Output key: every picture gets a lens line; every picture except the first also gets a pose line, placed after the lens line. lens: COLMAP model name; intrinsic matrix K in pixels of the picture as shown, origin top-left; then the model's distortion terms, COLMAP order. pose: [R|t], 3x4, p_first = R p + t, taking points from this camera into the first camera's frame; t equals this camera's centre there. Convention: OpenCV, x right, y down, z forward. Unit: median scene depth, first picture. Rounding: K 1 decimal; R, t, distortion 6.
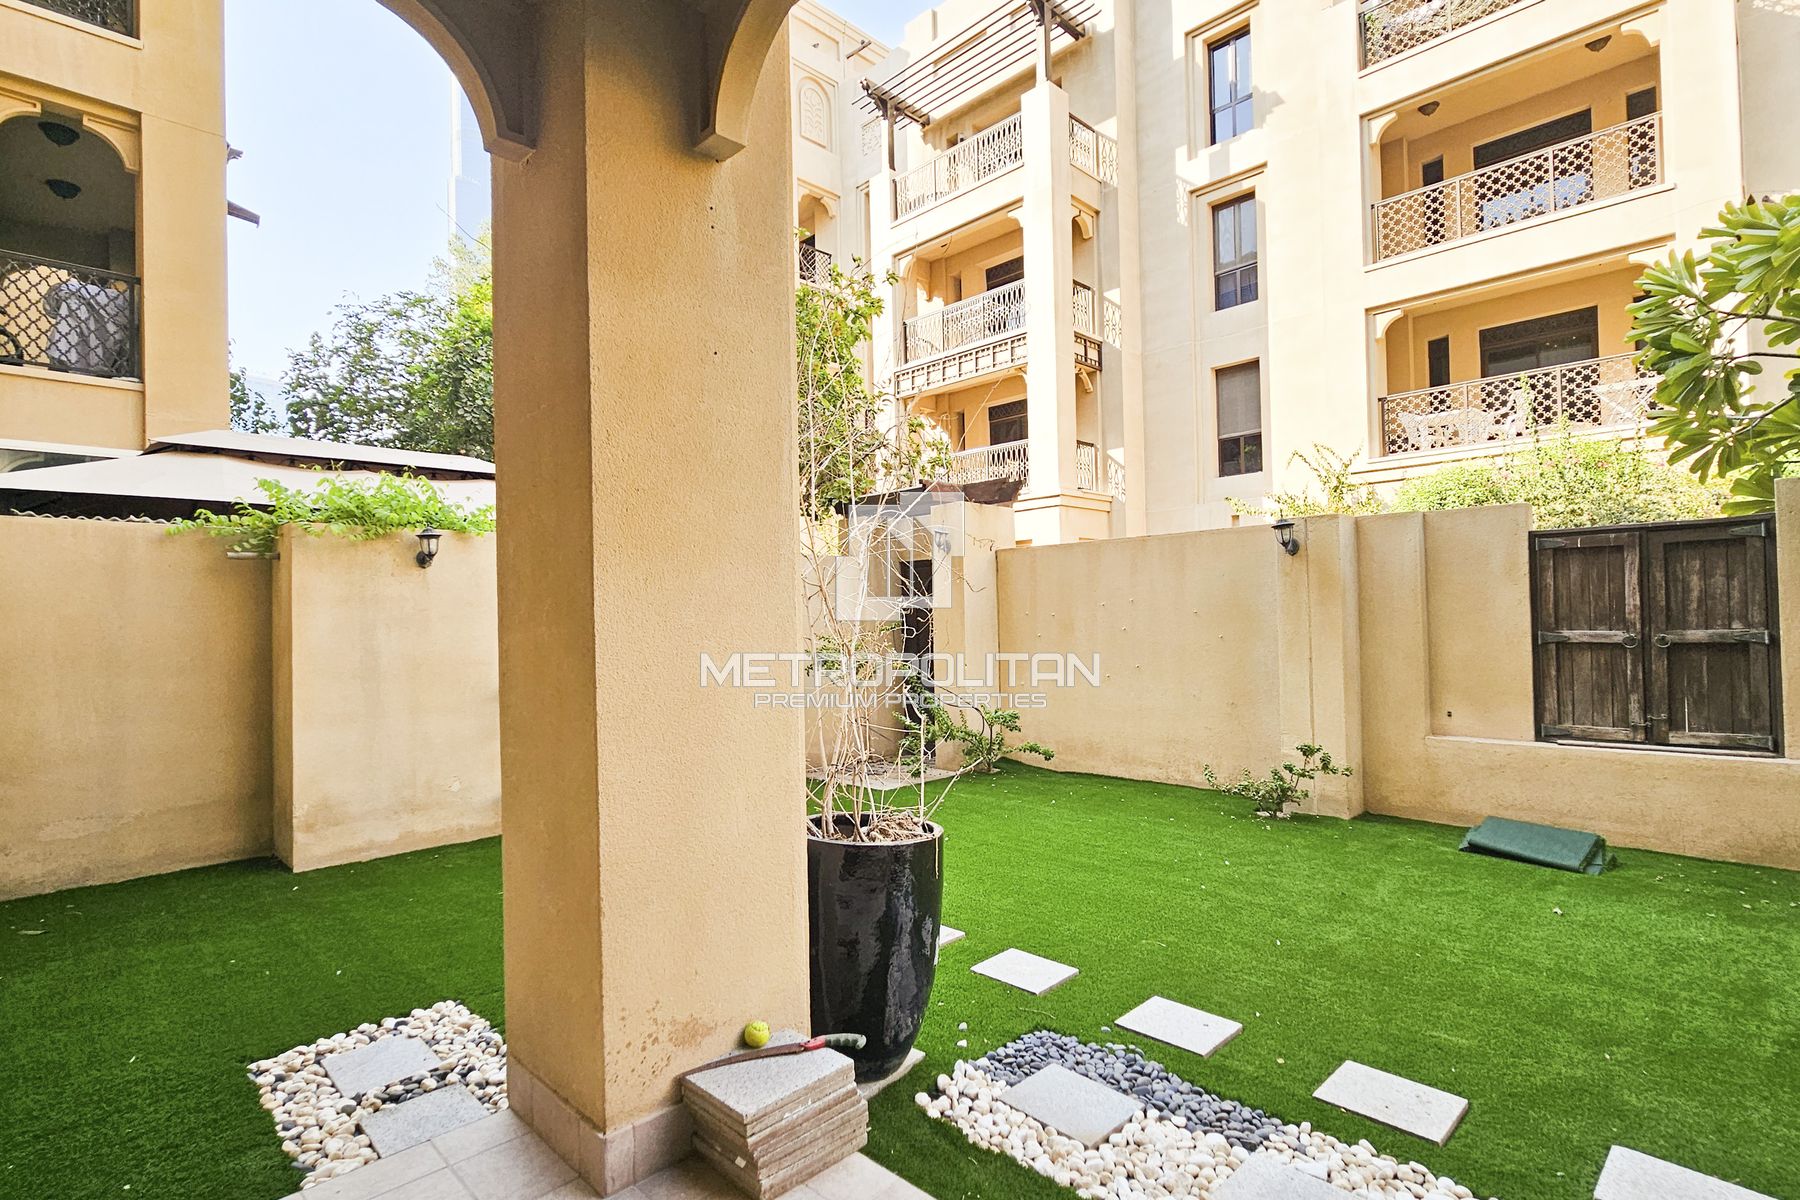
lens RADIAL K [[863.9, 0, 900.0], [0, 863.9, 600.0], [0, 0, 1]] dist [0.001063, -0.001239]
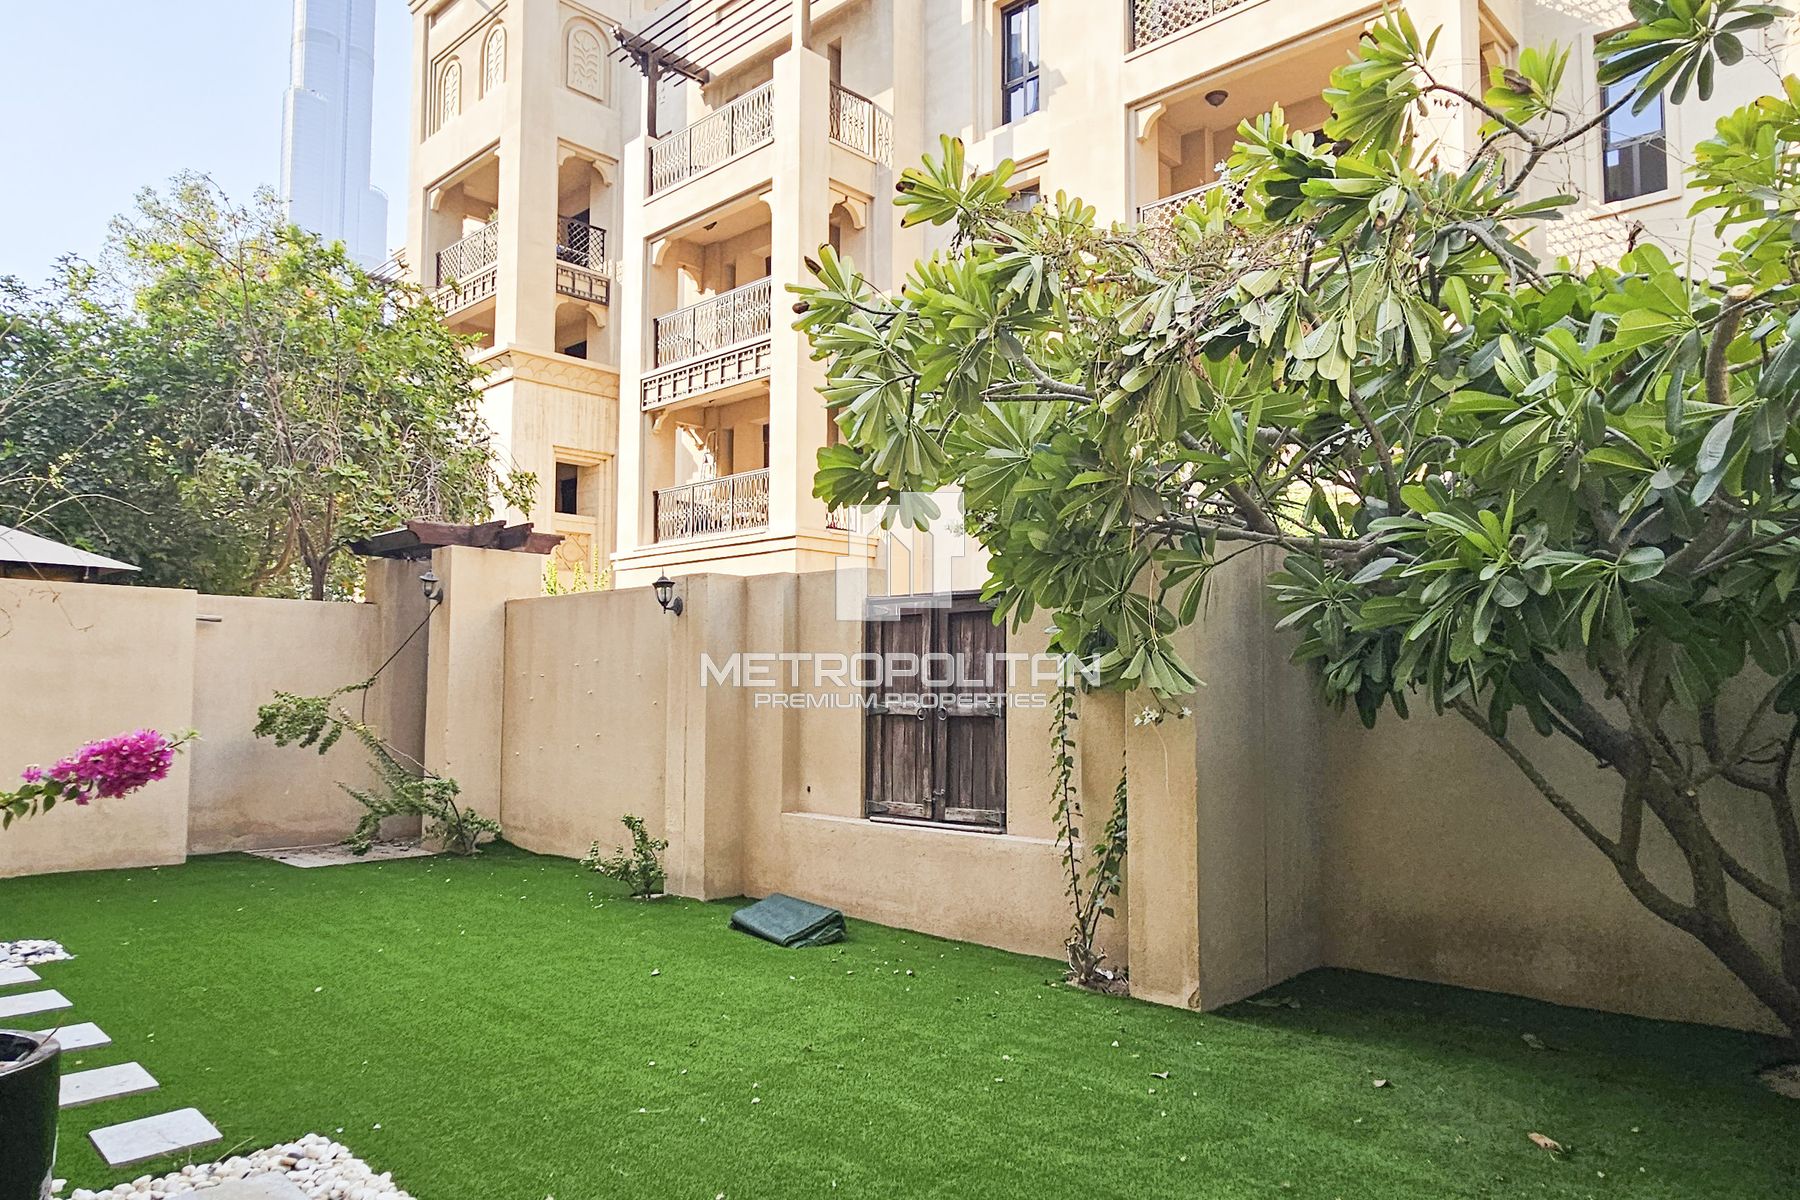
lens RADIAL K [[1160.3, 0, 900.0], [0, 1160.3, 600.0], [0, 0, 1]] dist [0.003069, 0.001273]
pose [[0.999450, 0.026962, 0.019295, 0.253673], [-0.025852, 0.998116, -0.055644, -0.001918], [-0.020759, 0.055115, 0.998264, -0.096782]]
